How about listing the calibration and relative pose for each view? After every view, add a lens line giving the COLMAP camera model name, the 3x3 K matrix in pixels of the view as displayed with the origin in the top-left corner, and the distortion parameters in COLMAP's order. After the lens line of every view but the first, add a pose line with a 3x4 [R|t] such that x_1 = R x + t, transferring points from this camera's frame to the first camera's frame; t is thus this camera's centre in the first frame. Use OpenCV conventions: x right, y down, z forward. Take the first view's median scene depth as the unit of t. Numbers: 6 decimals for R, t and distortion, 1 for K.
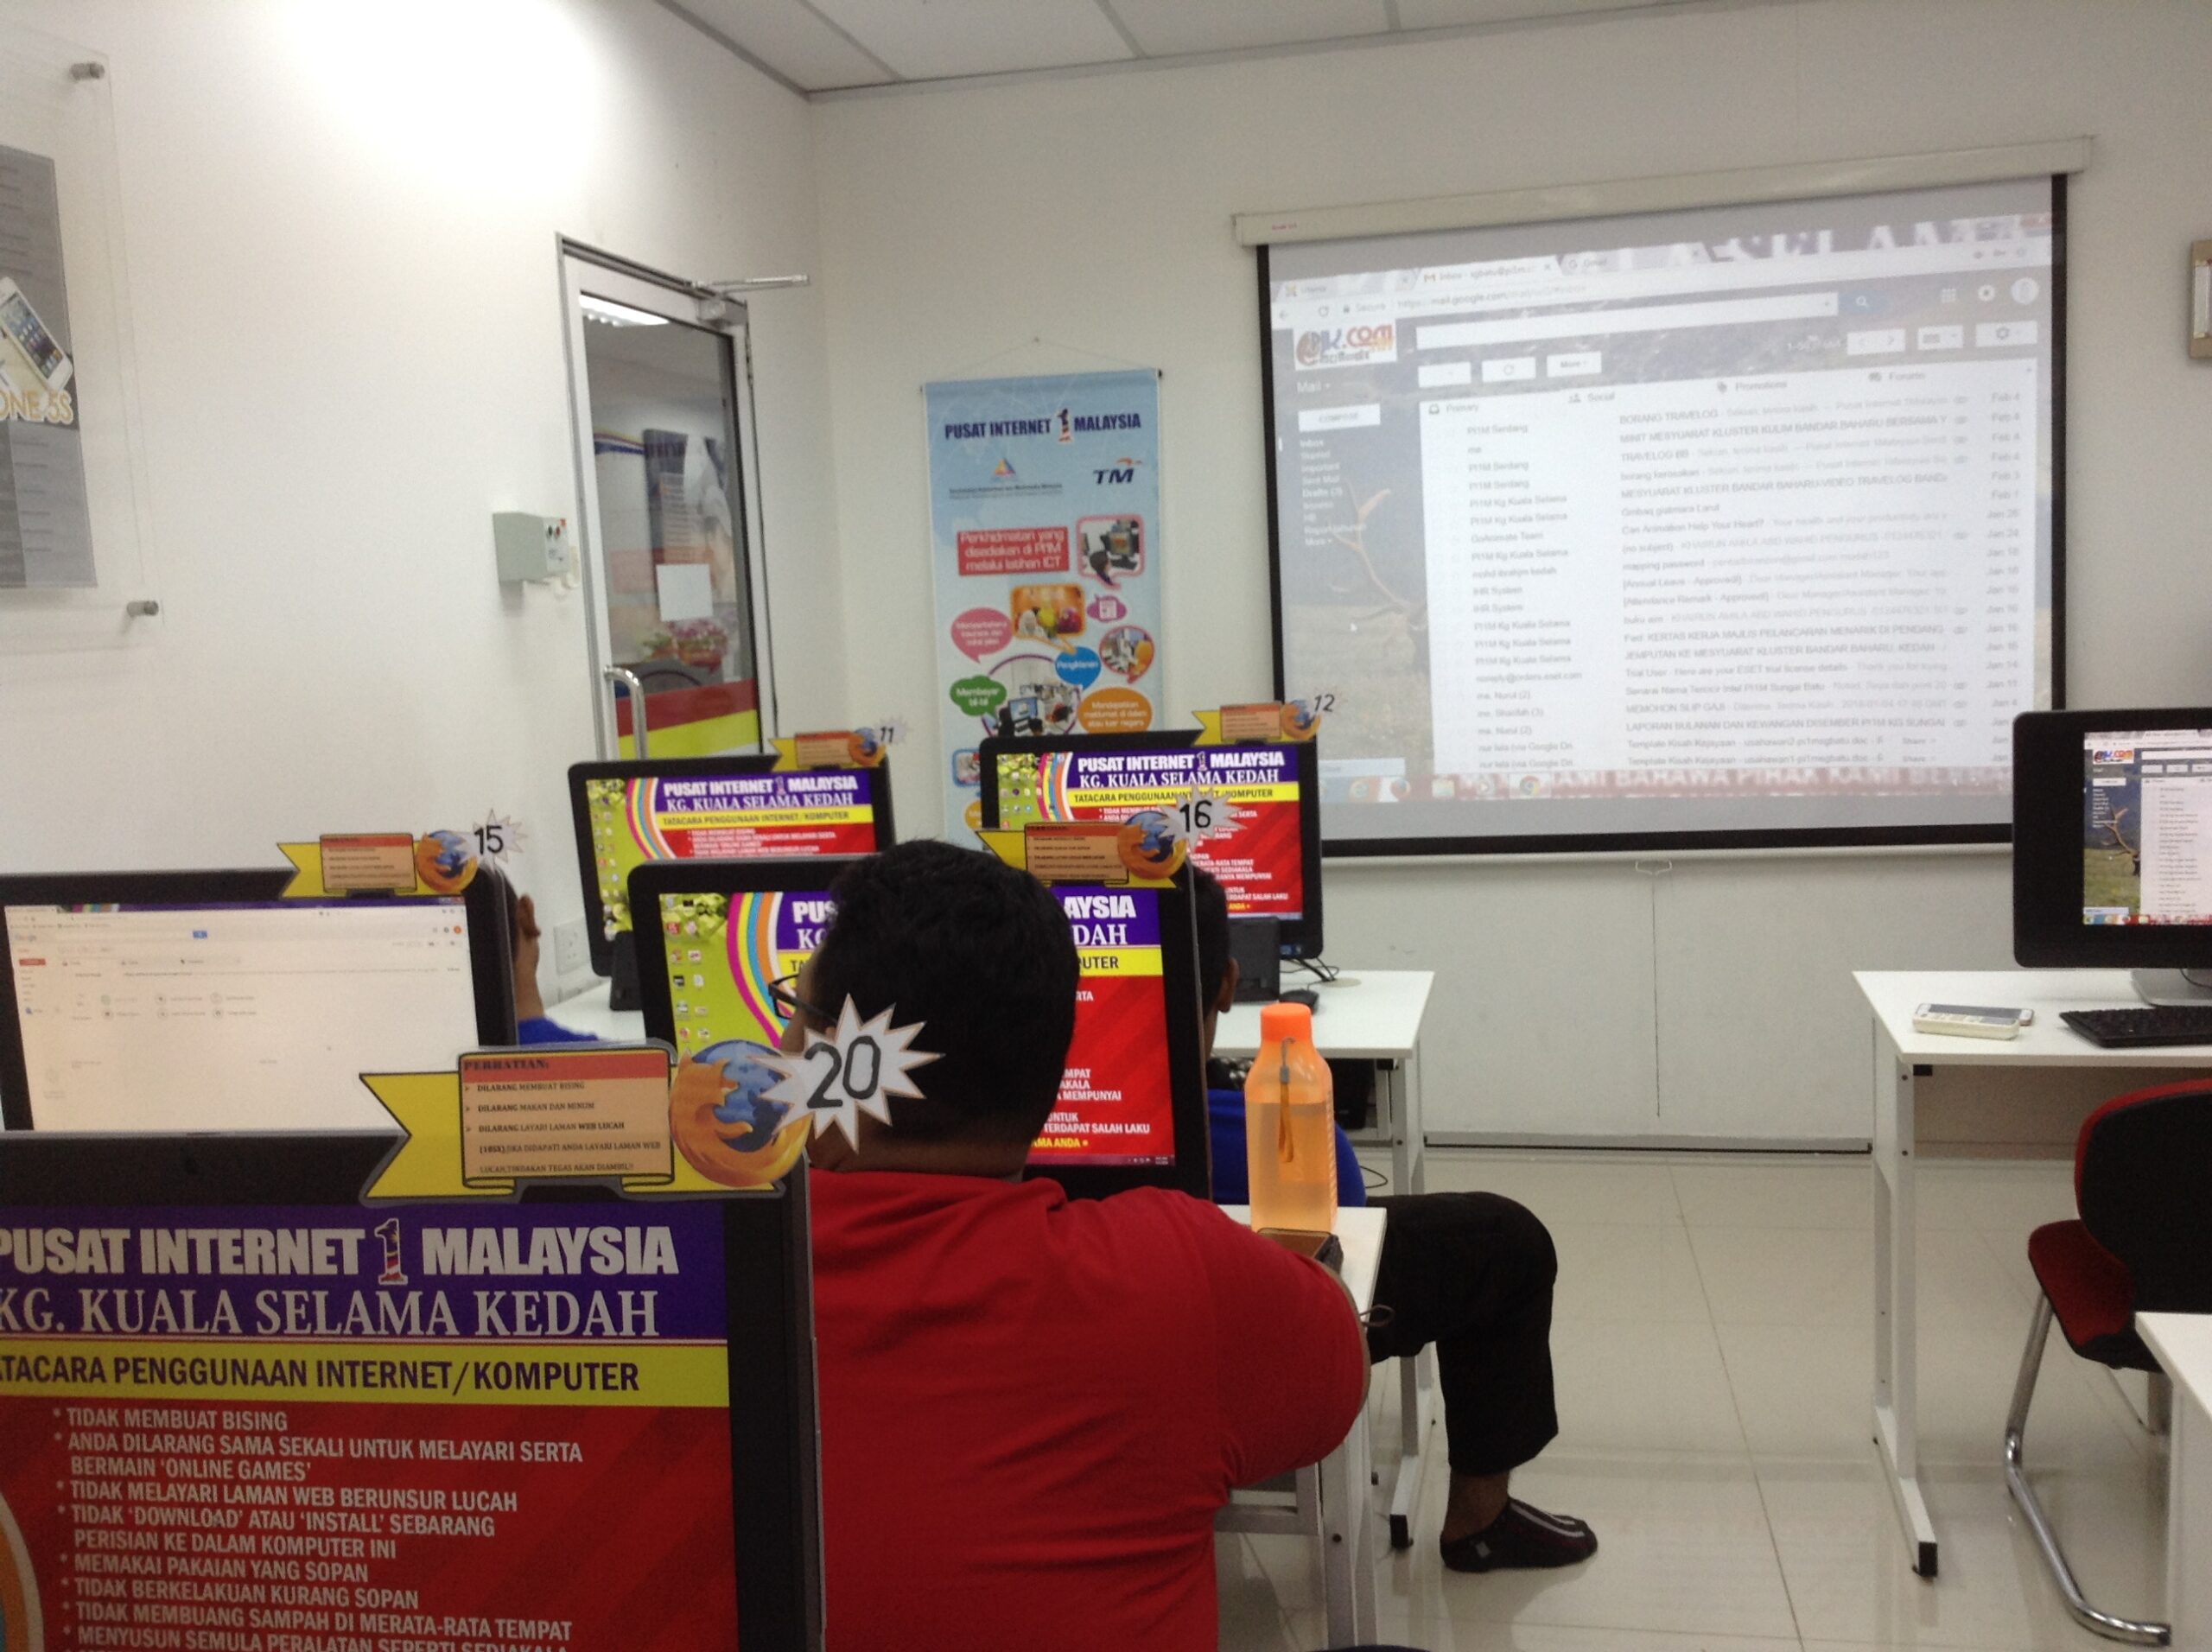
lens RADIAL K [[2038.6, 0, 1114.3], [0, 2038.6, 828.3], [0, 0, 1]] dist [0.084059, -0.175752]
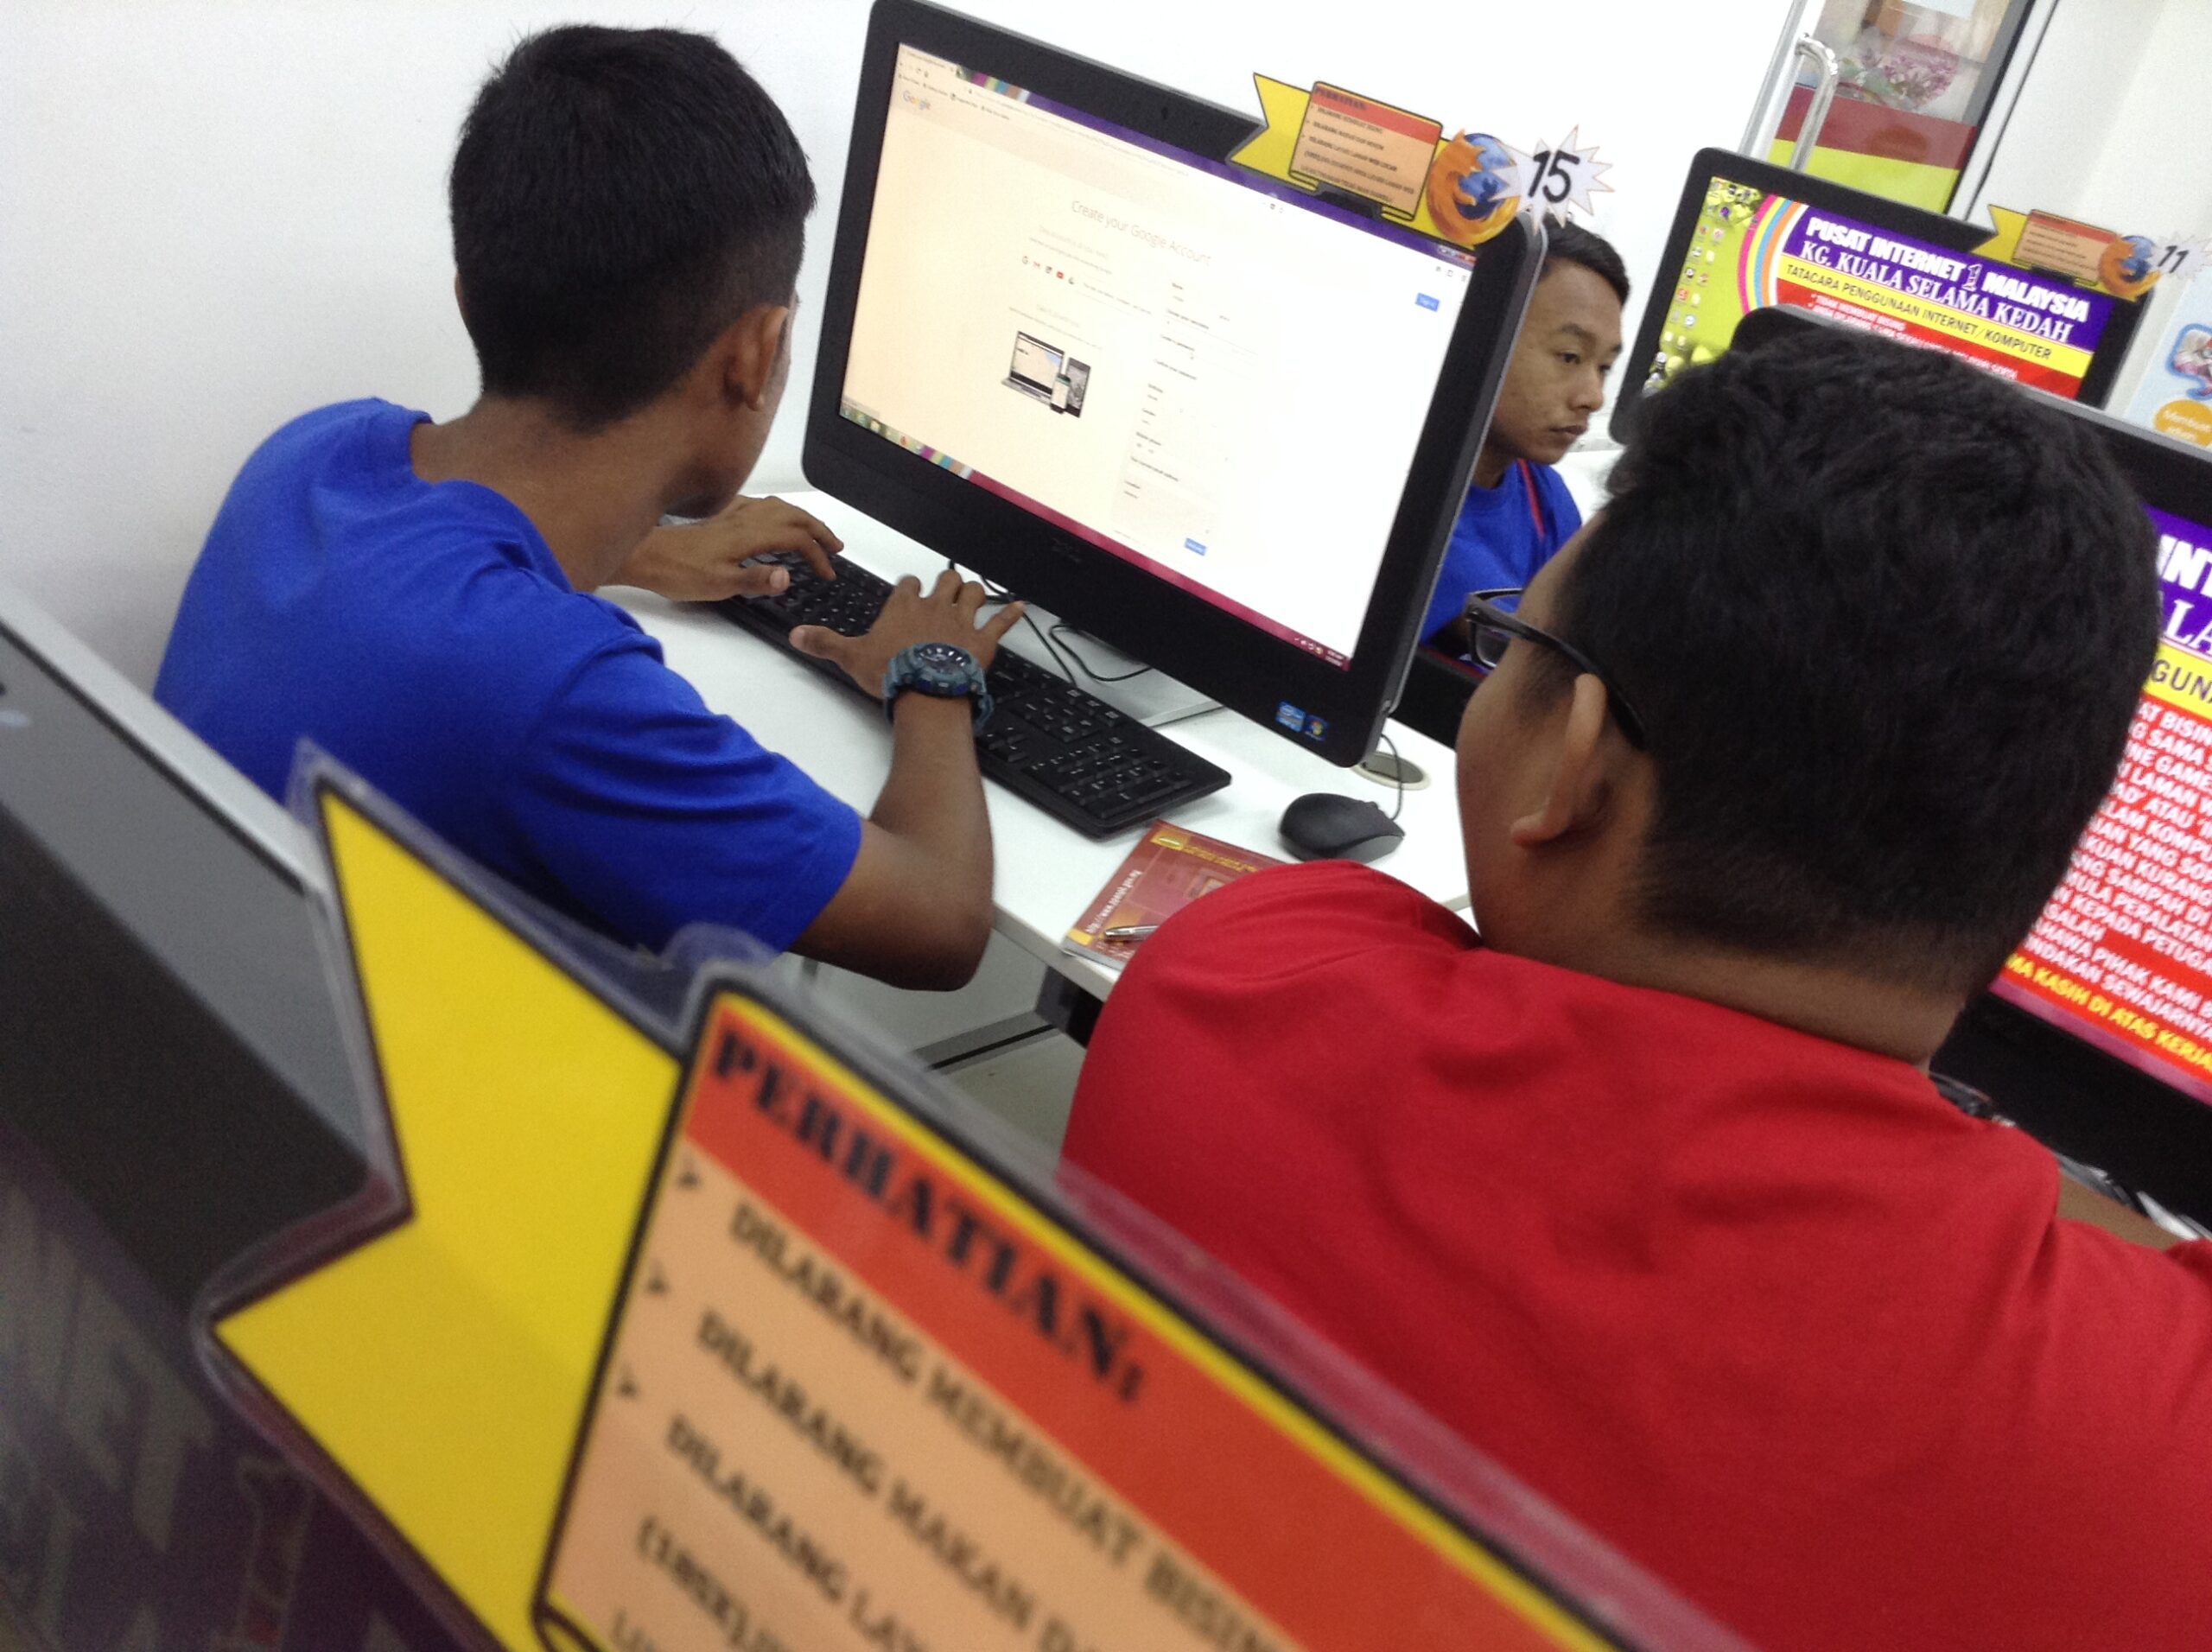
lens RADIAL K [[2036.6, 0, 1090.9], [0, 2036.6, 817.9], [0, 0, 1]] dist [0.167111, -0.326768]
pose [[0.812403, 0.451158, -0.369402, -0.043882], [-0.340494, 0.881340, 0.327573, 0.007419], [0.473356, -0.140342, 0.869620, 0.158041]]
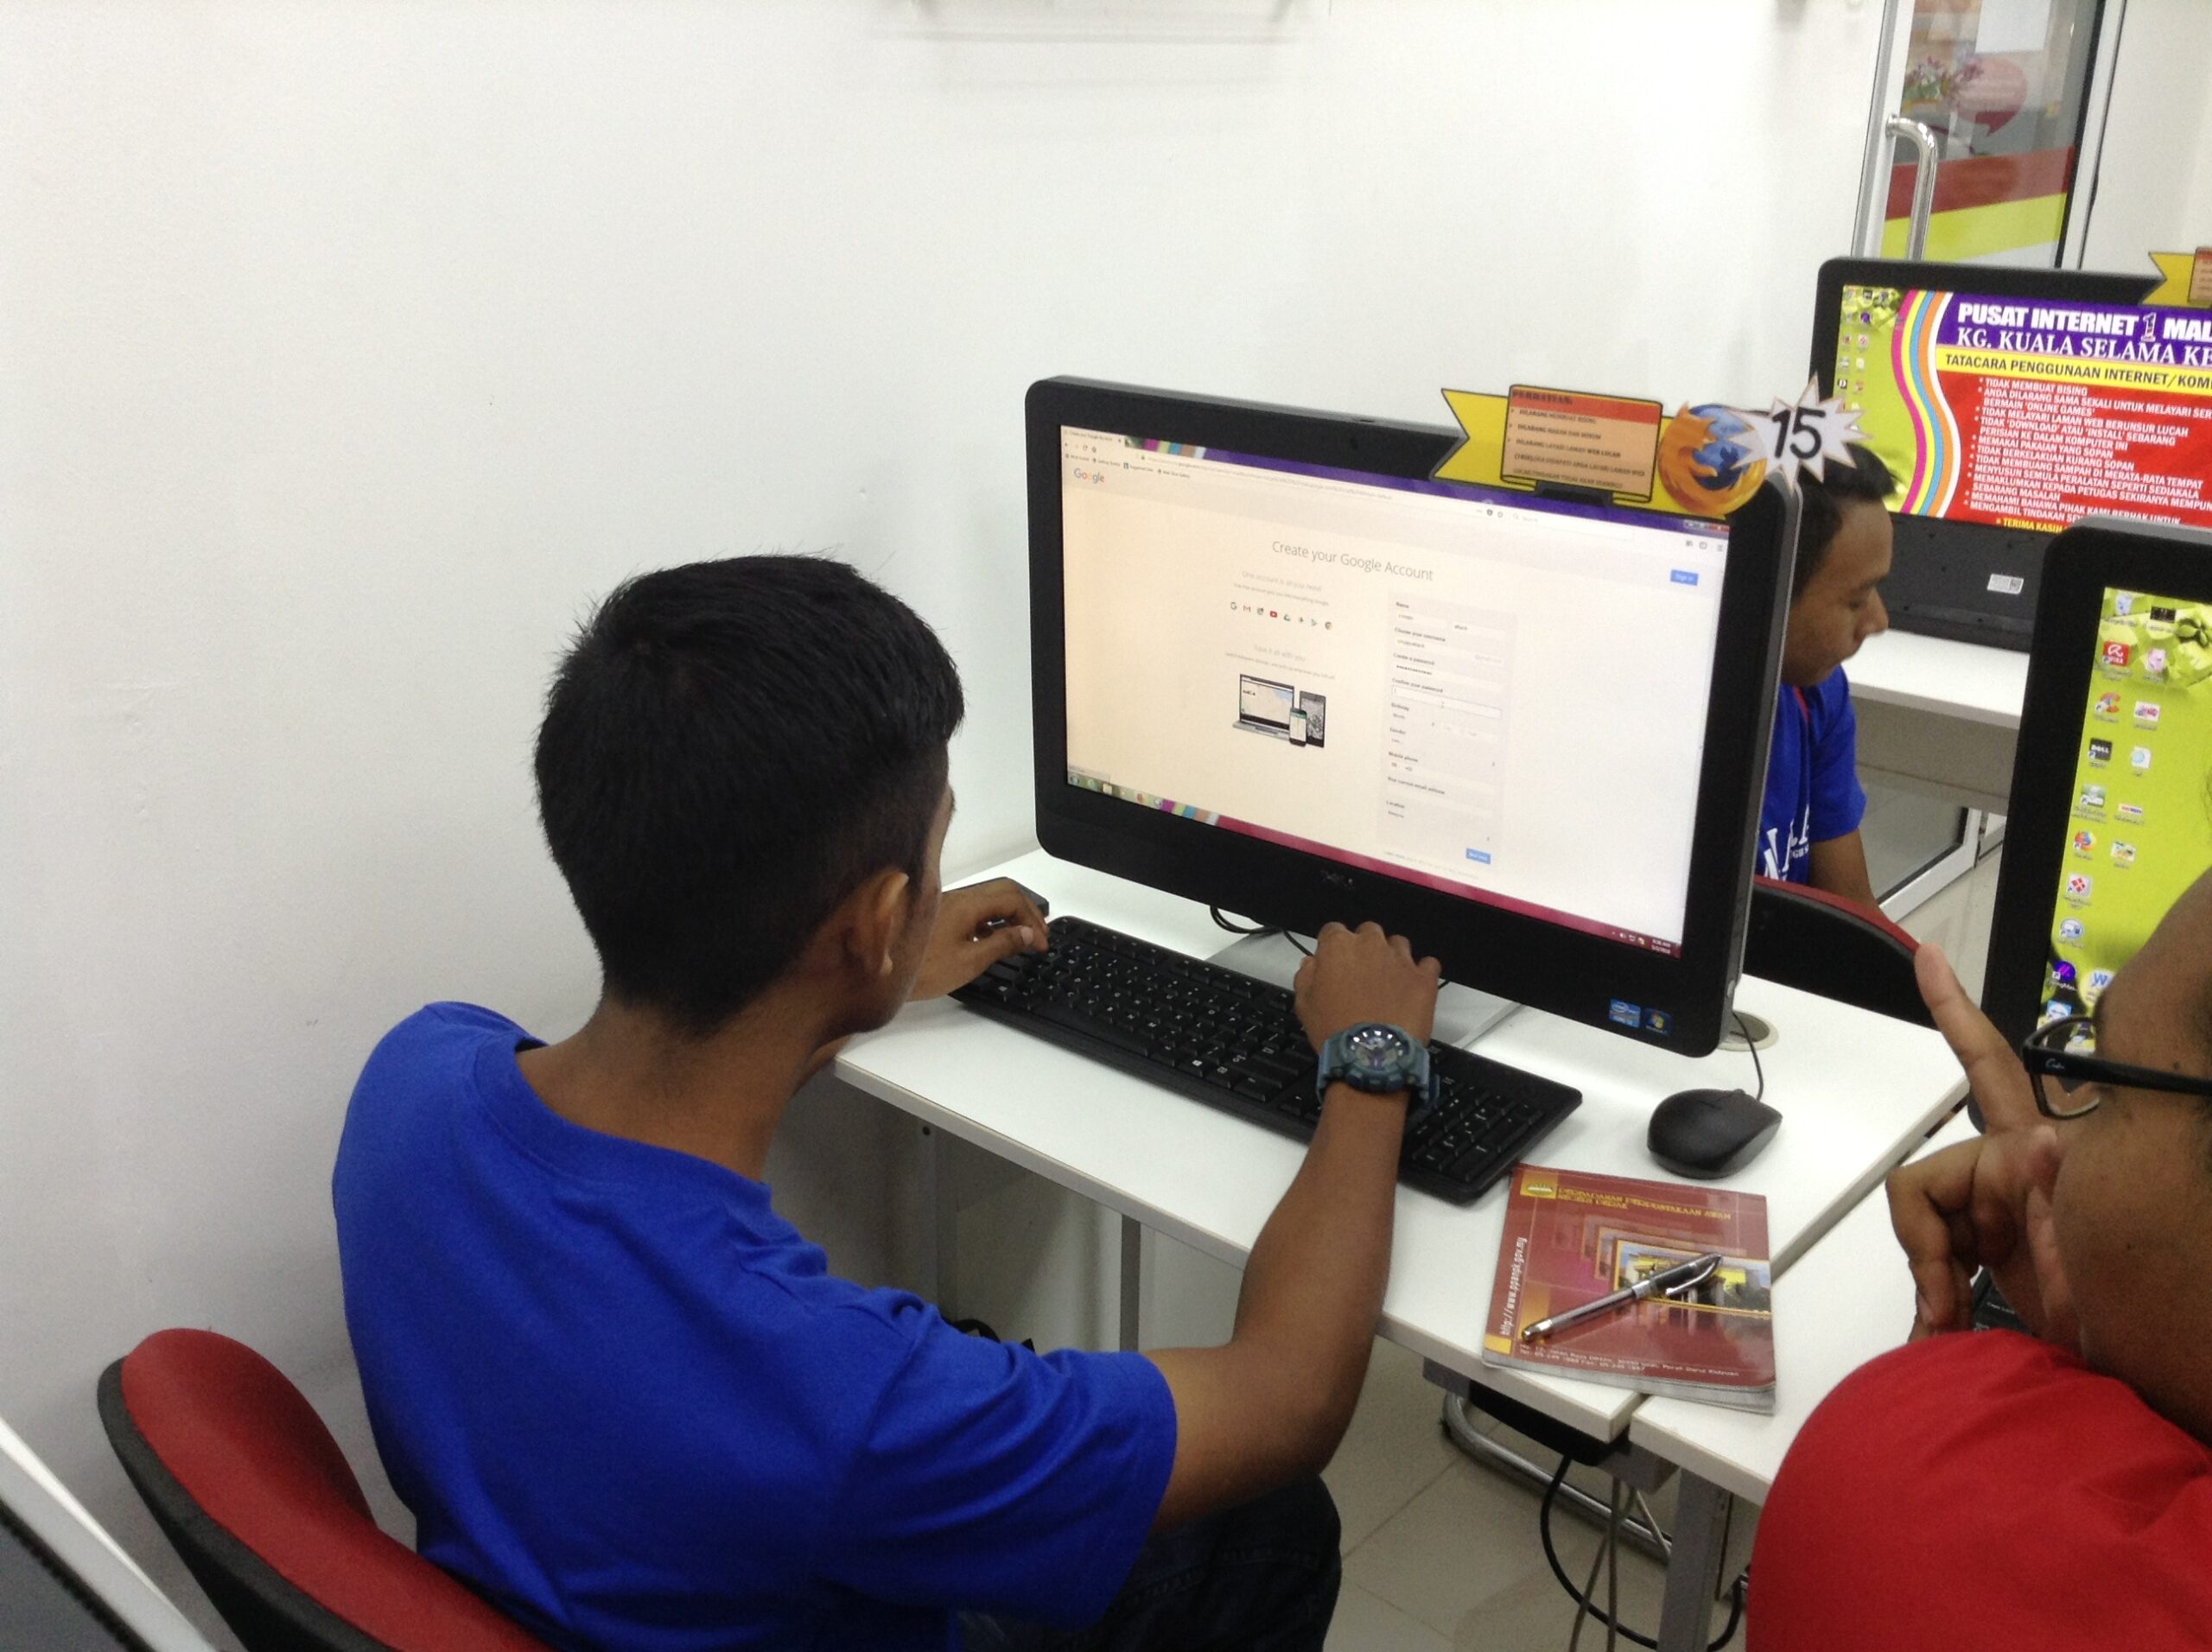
lens RADIAL K [[2021.8, 0, 1067.5], [0, 2021.8, 838.1], [0, 0, 1]] dist [0.078320, -0.126383]
pose [[0.849609, 0.238193, -0.470563, -0.074892], [-0.107382, 0.951642, 0.287831, -0.011211], [0.516367, -0.194014, 0.834101, 0.166567]]
